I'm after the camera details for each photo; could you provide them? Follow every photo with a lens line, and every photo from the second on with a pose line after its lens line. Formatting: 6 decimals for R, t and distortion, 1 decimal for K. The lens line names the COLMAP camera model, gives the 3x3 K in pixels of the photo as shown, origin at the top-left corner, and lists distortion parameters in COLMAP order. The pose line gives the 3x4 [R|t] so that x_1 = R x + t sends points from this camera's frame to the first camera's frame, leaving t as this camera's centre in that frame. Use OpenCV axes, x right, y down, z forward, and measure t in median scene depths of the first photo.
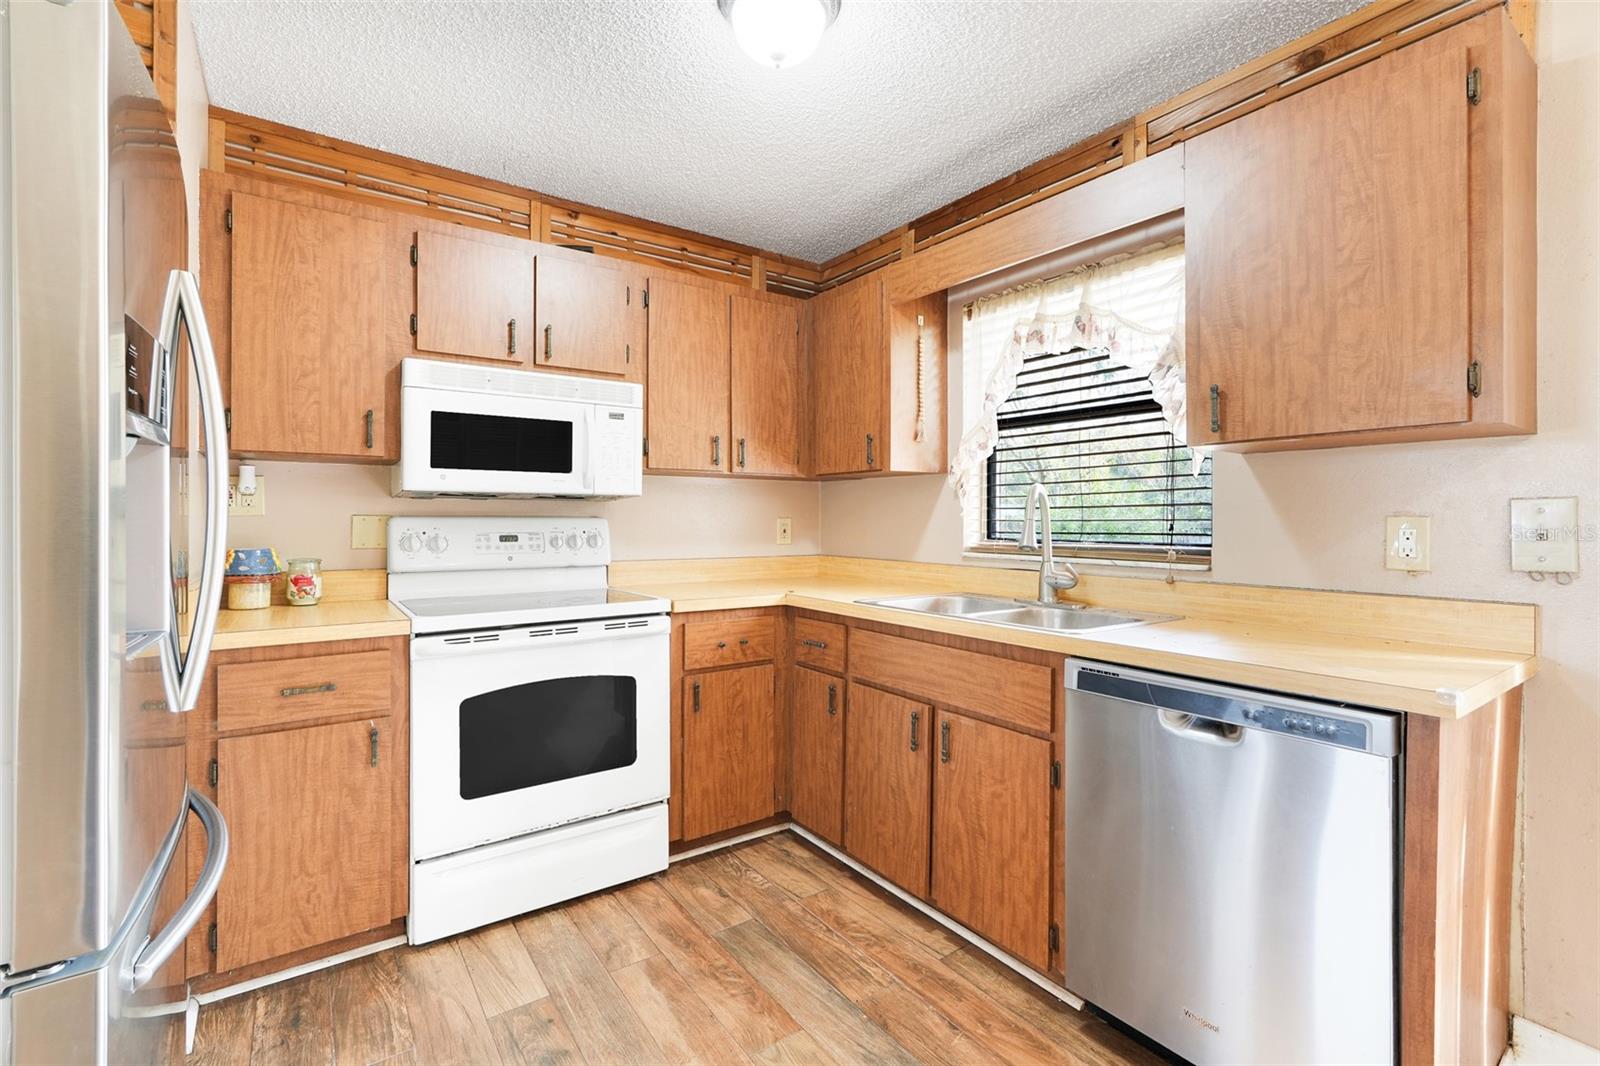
lens RADIAL K [[712.1, 0, 797.9], [0, 712.1, 518.0], [0, 0, 1]] dist [-0.007124, 0.003808]
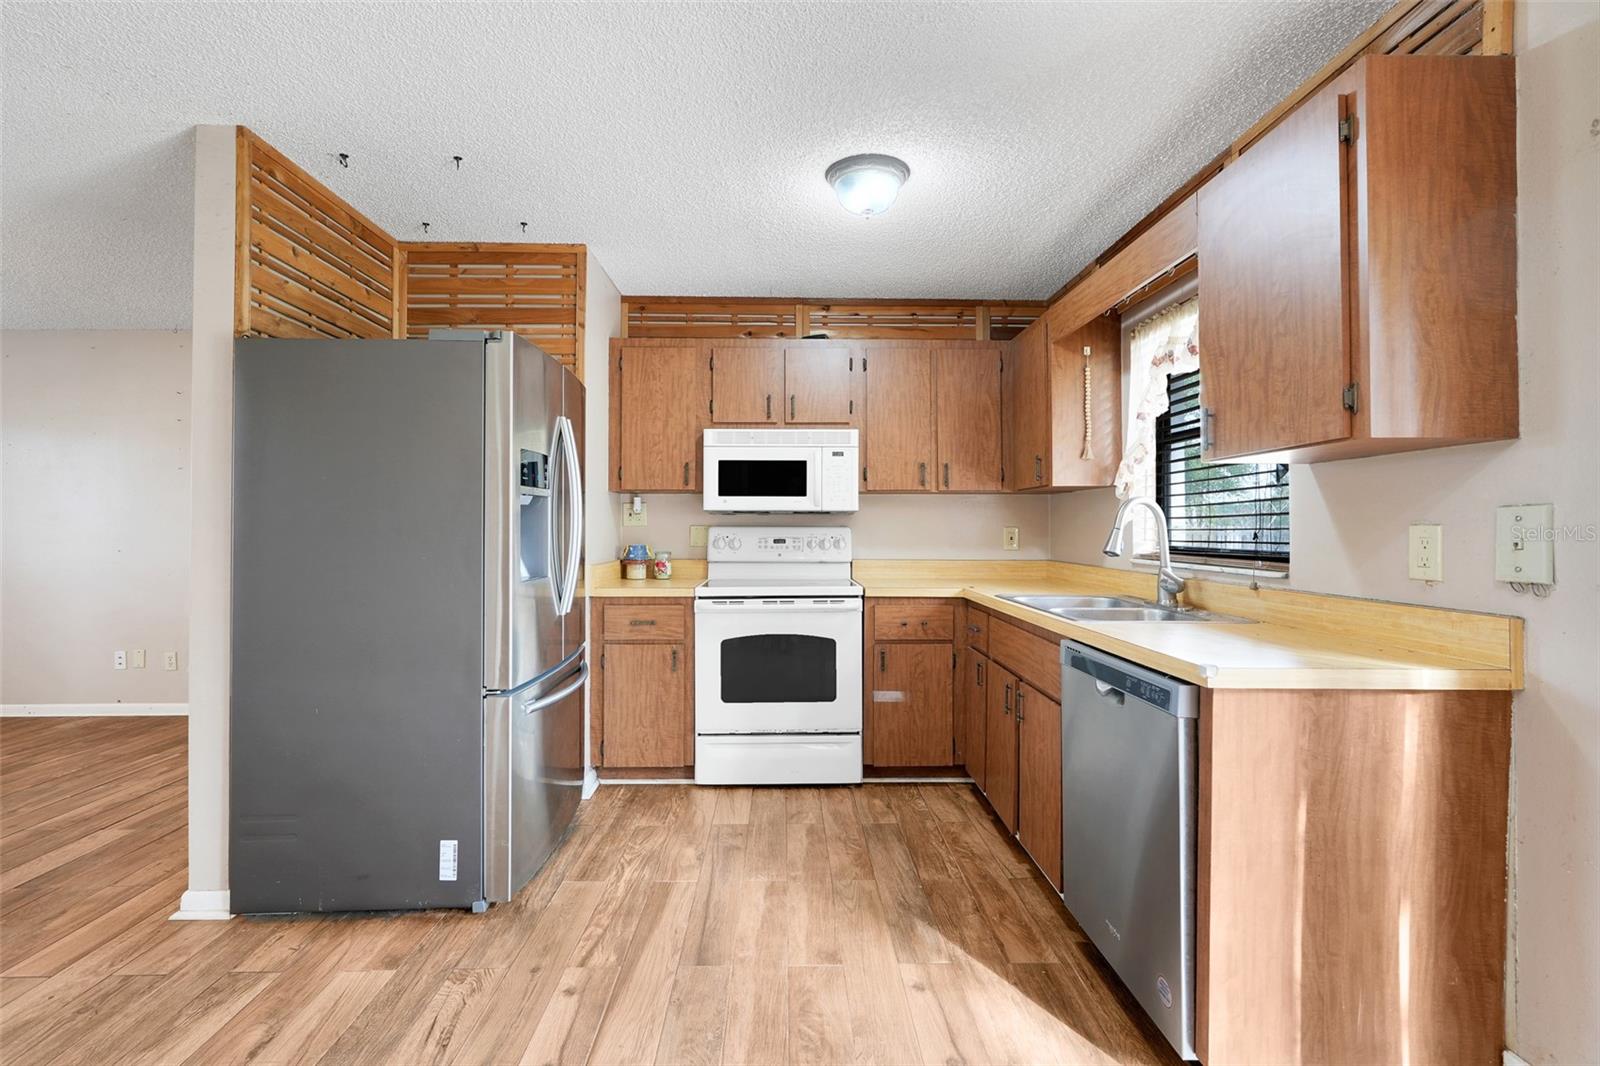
lens RADIAL K [[712.1, 0, 798.0], [0, 712.1, 520.5], [0, 0, 1]] dist [-0.007124, 0.003808]
pose [[0.829373, -0.005918, -0.558664, 0.538381], [0.000424, 0.999950, -0.009963, 0.000841], [0.558695, 0.008026, 0.829334, -0.231523]]
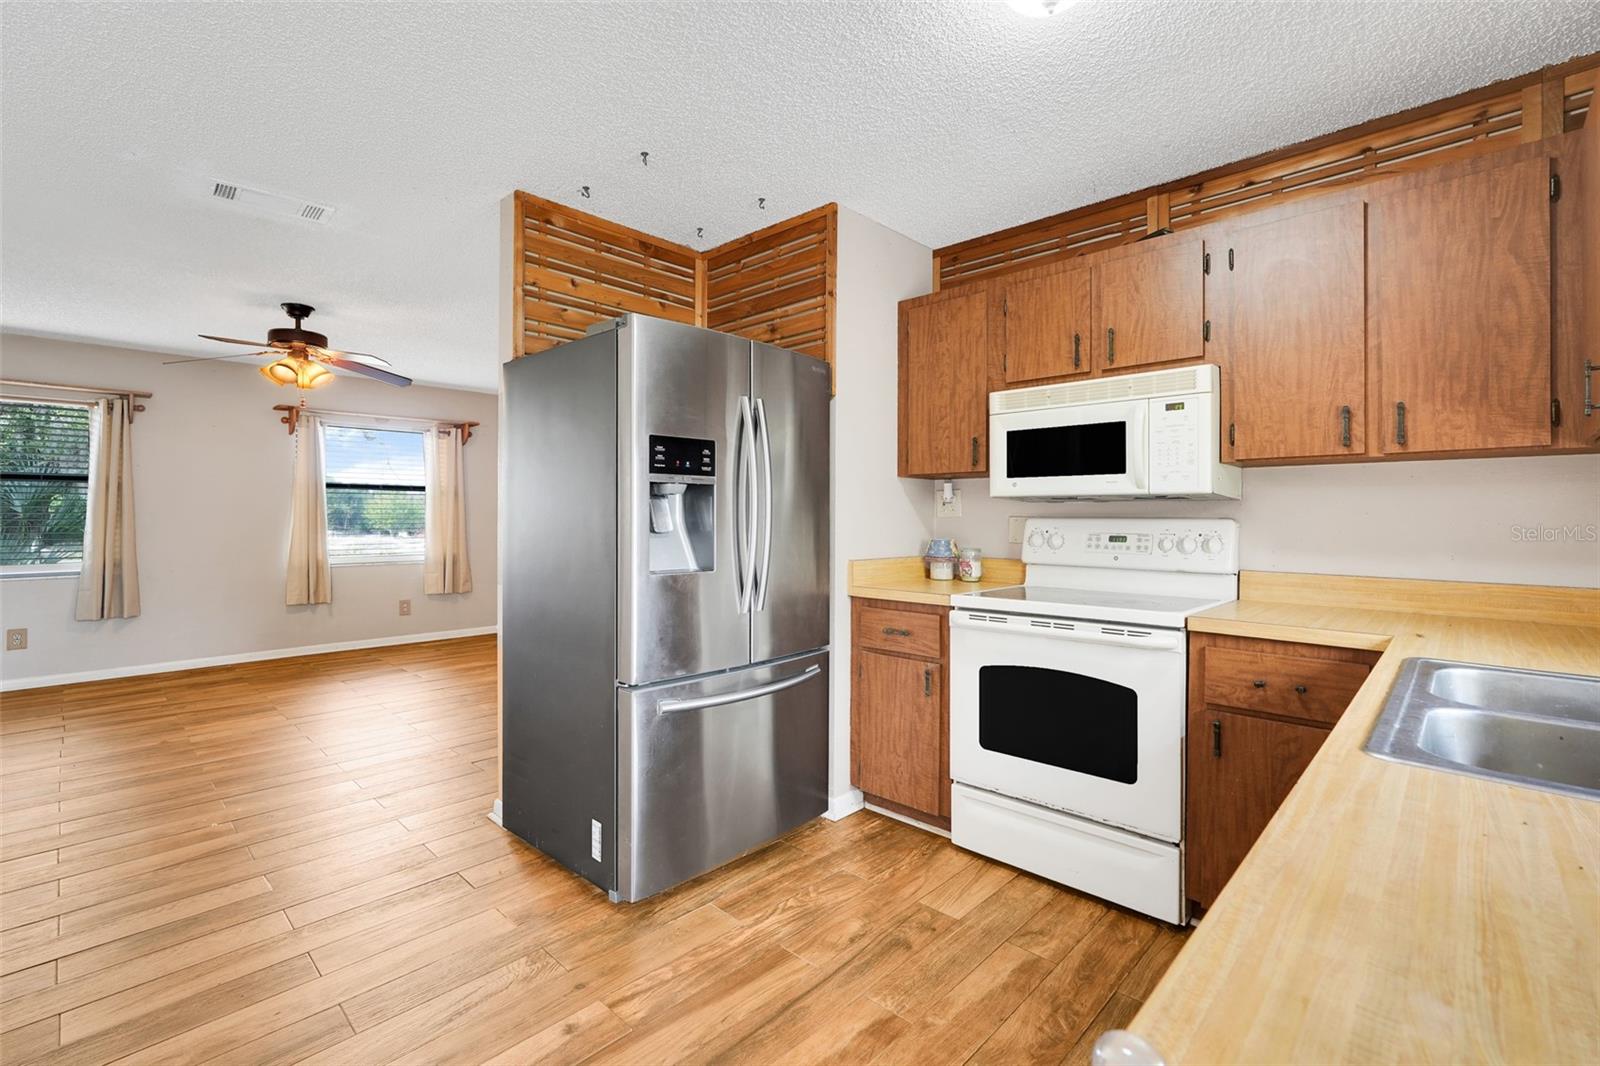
lens RADIAL K [[712.1, 0, 798.4], [0, 712.1, 520.8], [0, 0, 1]] dist [-0.007124, 0.003808]
pose [[0.192256, 0.002709, -0.981341, 0.635289], [-0.004428, 0.999988, 0.001893, 0.002889], [0.981335, 0.003981, 0.192266, 0.421170]]
